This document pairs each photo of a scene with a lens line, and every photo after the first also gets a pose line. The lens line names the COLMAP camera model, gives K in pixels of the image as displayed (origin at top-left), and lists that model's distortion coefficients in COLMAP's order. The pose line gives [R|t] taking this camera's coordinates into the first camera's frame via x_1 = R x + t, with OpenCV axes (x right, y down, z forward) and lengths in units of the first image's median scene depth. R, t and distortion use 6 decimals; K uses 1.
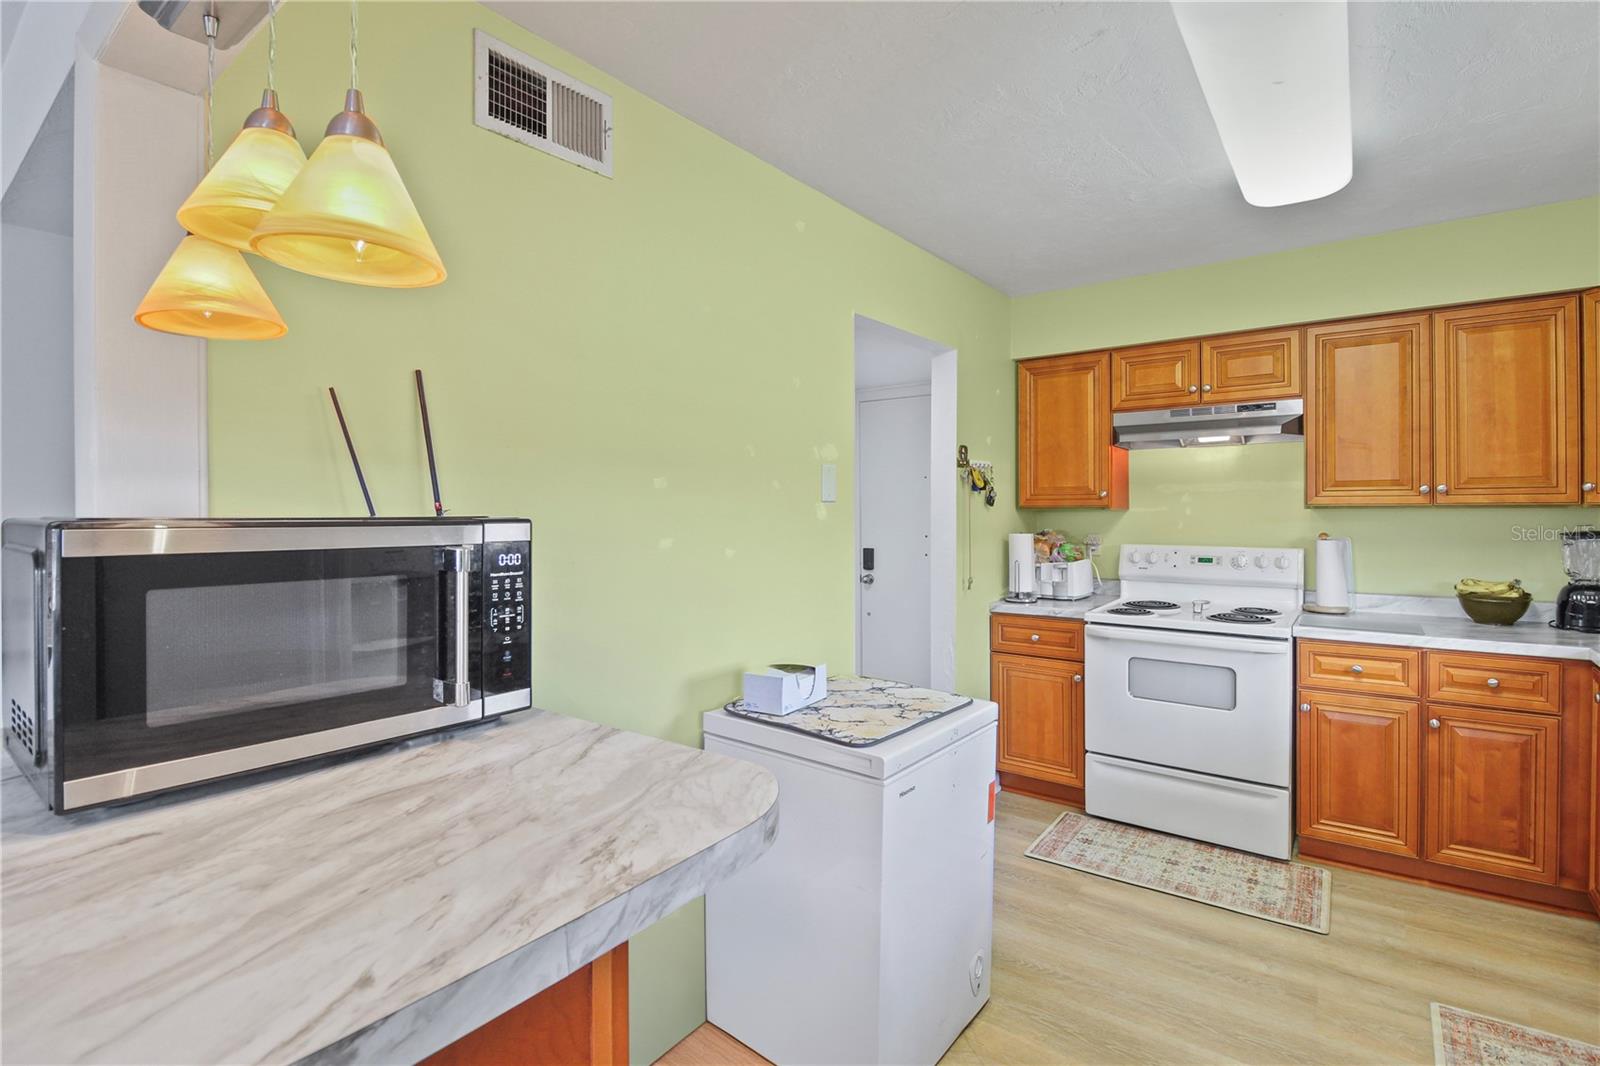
lens RADIAL K [[739.5, 0, 804.6], [0, 739.5, 496.7], [0, 0, 1]] dist [-0.003146, -0.000515]
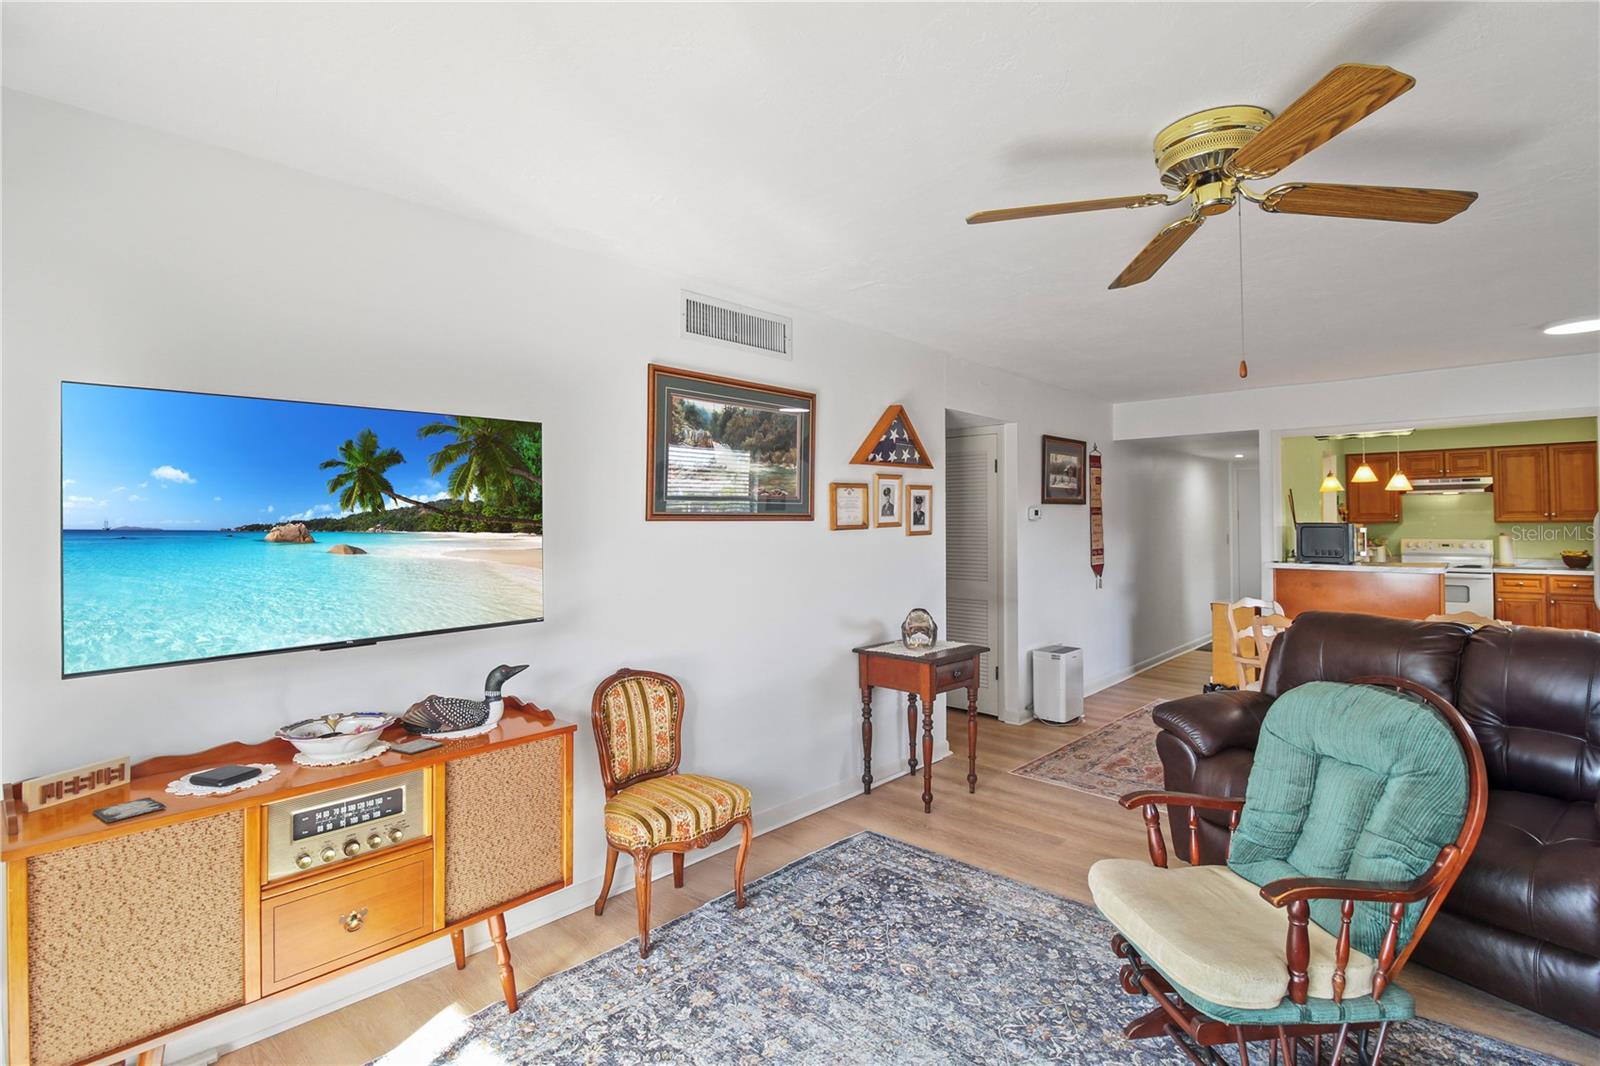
lens RADIAL K [[762.8, 0, 822.7], [0, 762.8, 495.3], [0, 0, 1]] dist [-0.000904, -0.000566]
pose [[0.998078, 0.005824, -0.061700, -1.406449], [-0.007942, 0.999385, -0.034142, 0.030449], [0.061463, 0.034567, 0.997511, -1.678149]]
